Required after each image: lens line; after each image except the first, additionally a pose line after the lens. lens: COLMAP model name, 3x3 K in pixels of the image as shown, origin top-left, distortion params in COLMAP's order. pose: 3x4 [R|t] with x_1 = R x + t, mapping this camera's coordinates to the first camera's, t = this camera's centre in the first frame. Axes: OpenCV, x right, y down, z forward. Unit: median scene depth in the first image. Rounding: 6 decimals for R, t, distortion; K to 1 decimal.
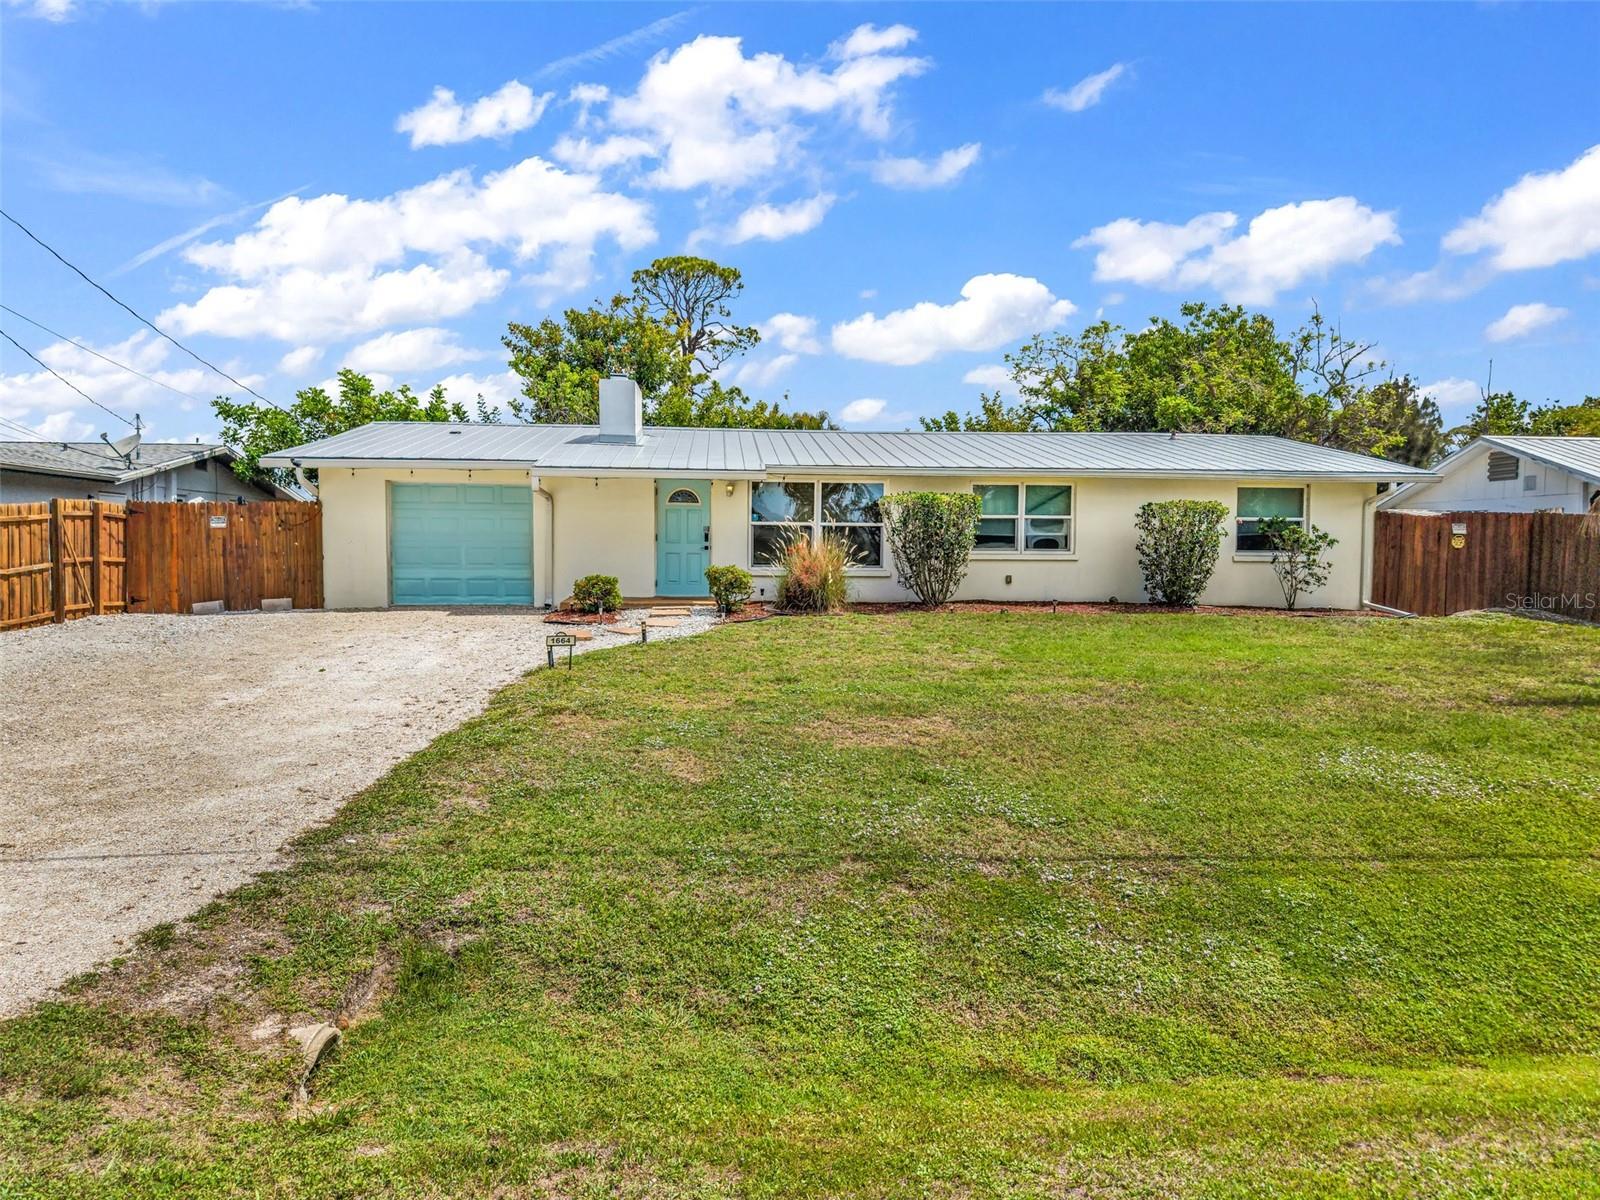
lens RADIAL K [[1065.2, 0, 796.4], [0, 1065.2, 597.2], [0, 0, 1]] dist [0.031830, -0.039004]
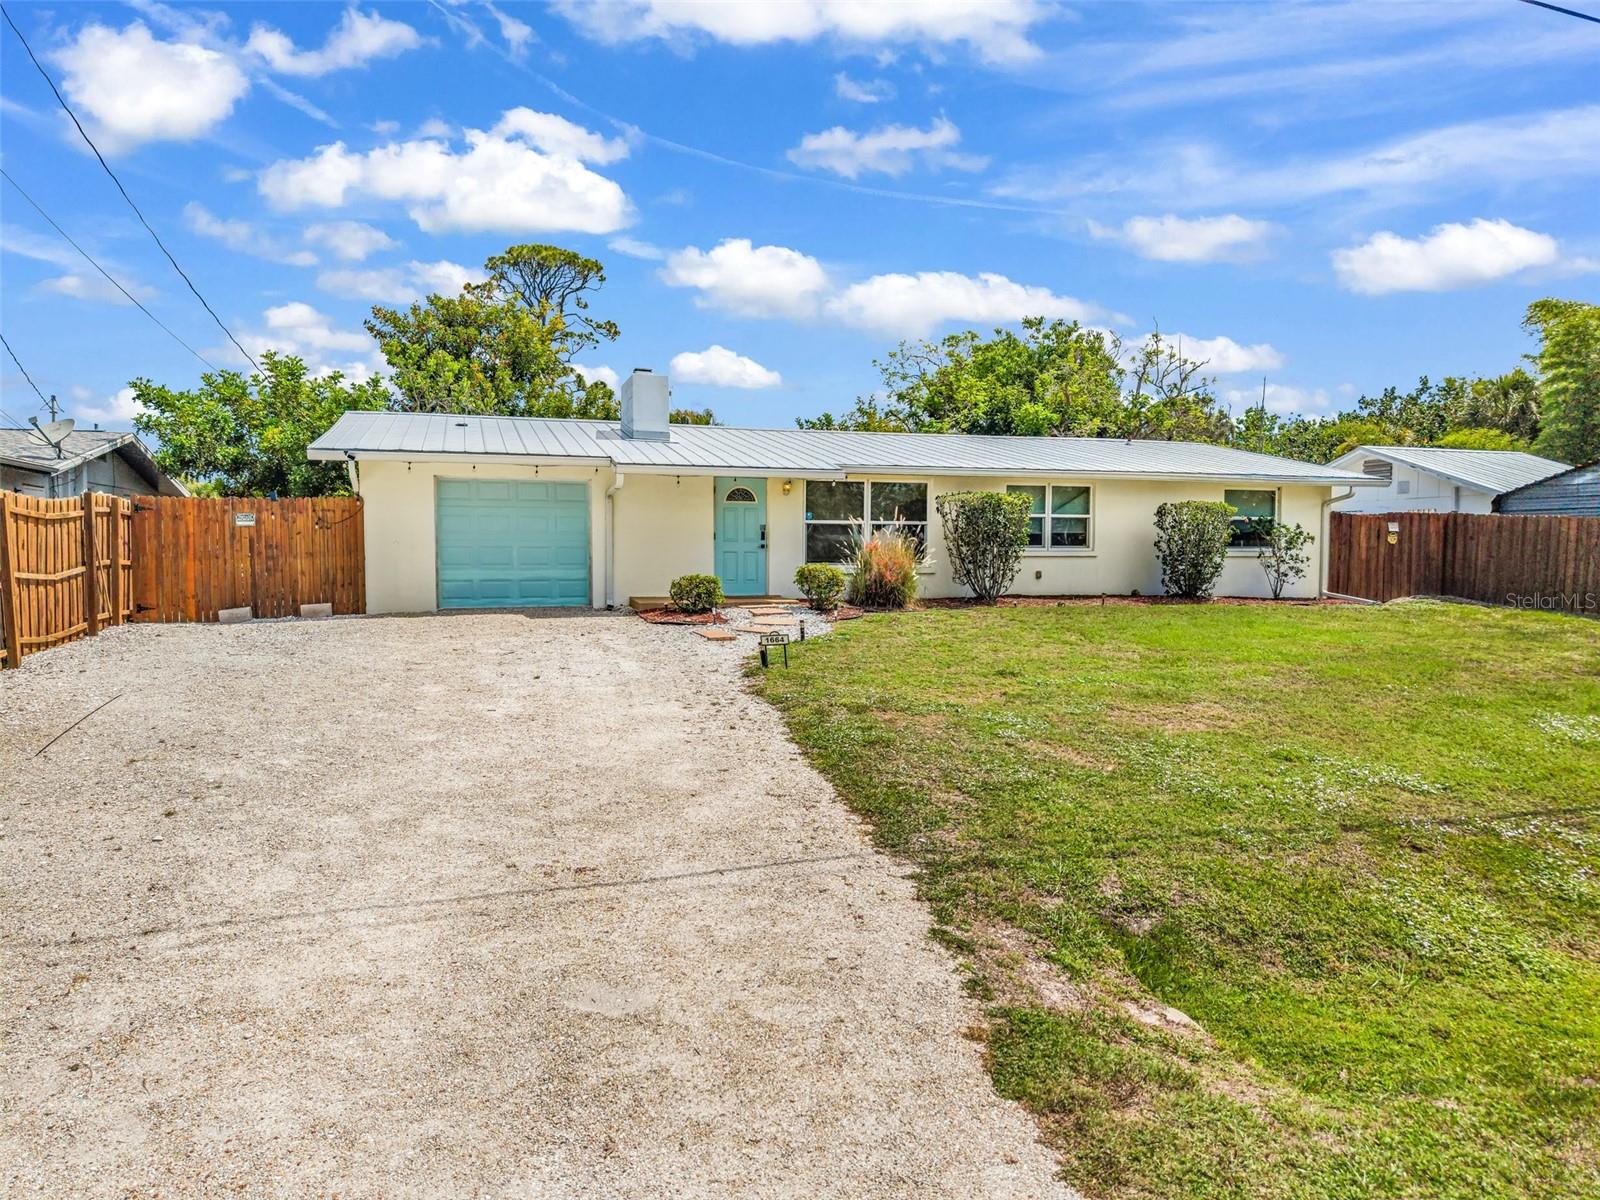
lens RADIAL K [[1065.2, 0, 796.4], [0, 1065.2, 597.2], [0, 0, 1]] dist [0.031830, -0.039004]
pose [[0.975169, -0.014791, 0.220968, -0.271763], [0.014483, 0.999891, 0.003015, -0.001159], [-0.220989, 0.000261, 0.975276, 0.020811]]
